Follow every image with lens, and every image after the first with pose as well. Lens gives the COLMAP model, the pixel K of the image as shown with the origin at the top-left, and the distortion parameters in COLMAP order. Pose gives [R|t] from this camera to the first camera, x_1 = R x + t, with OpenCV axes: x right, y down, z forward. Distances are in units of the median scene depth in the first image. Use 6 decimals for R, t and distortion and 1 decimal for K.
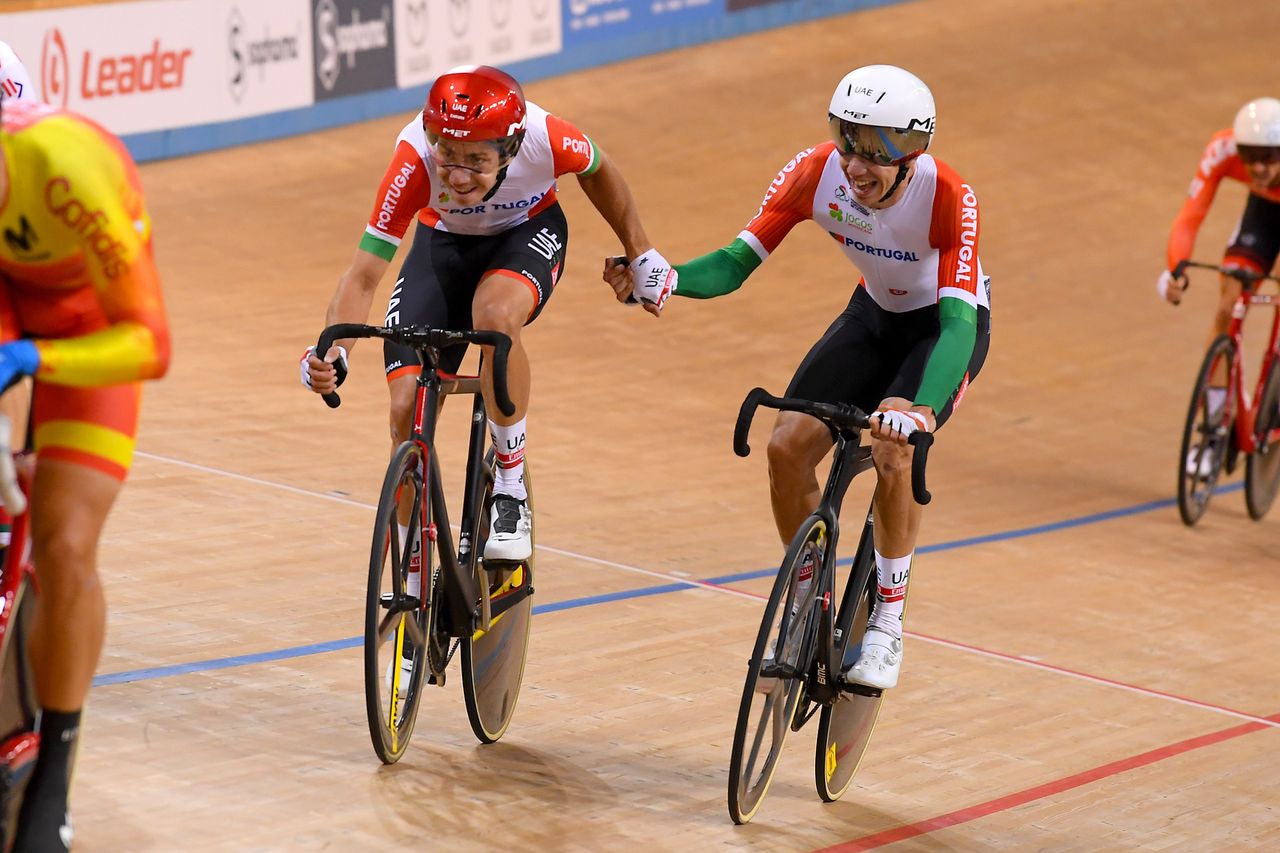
lens RADIAL K [[7365.1, 0, 640.1], [0, 7365.1, 427.3], [0, 0, 1]] dist [0.888914, 0.000000]
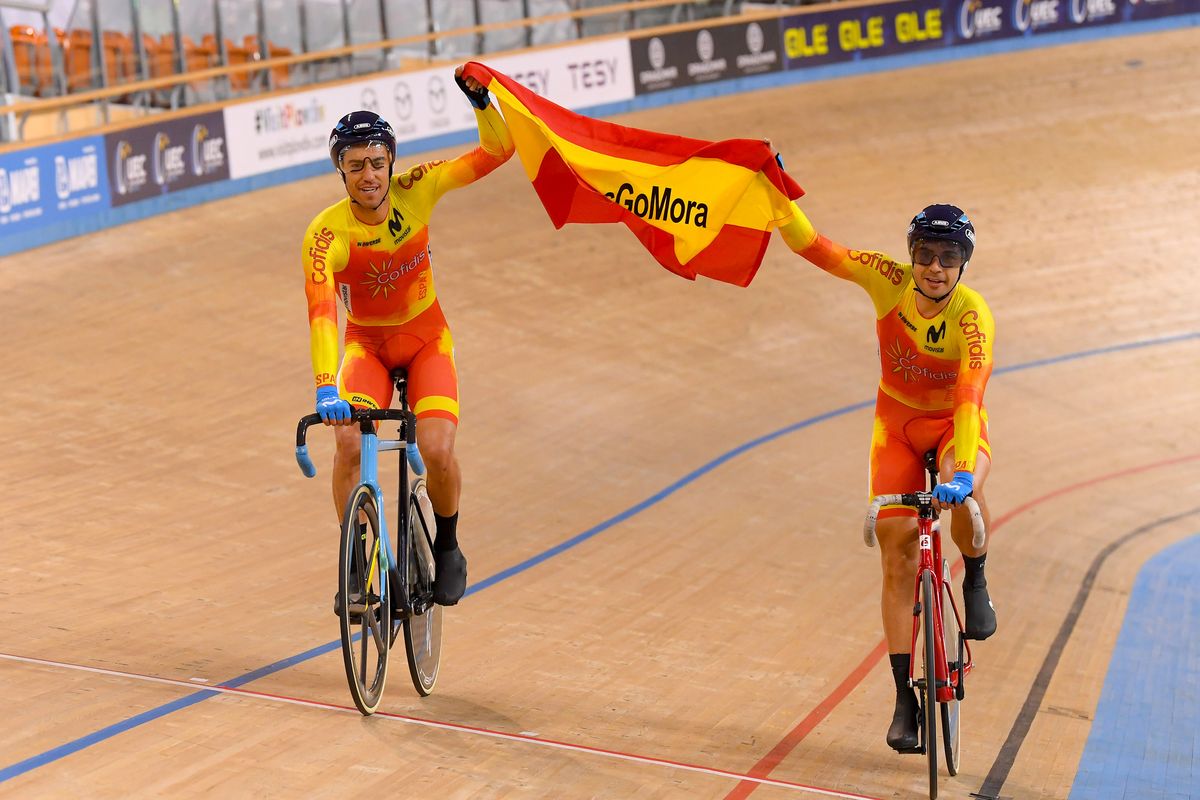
lens RADIAL K [[5026.4, 0, 599.7], [0, 5026.4, 398.6], [0, 0, 1]] dist [0.398099, 0.000000]
pose [[0.991615, -0.066880, 0.110571, -0.009934], [0.068885, 0.997521, -0.014409, -0.004159], [-0.109333, 0.021905, 0.993764, 0.169537]]
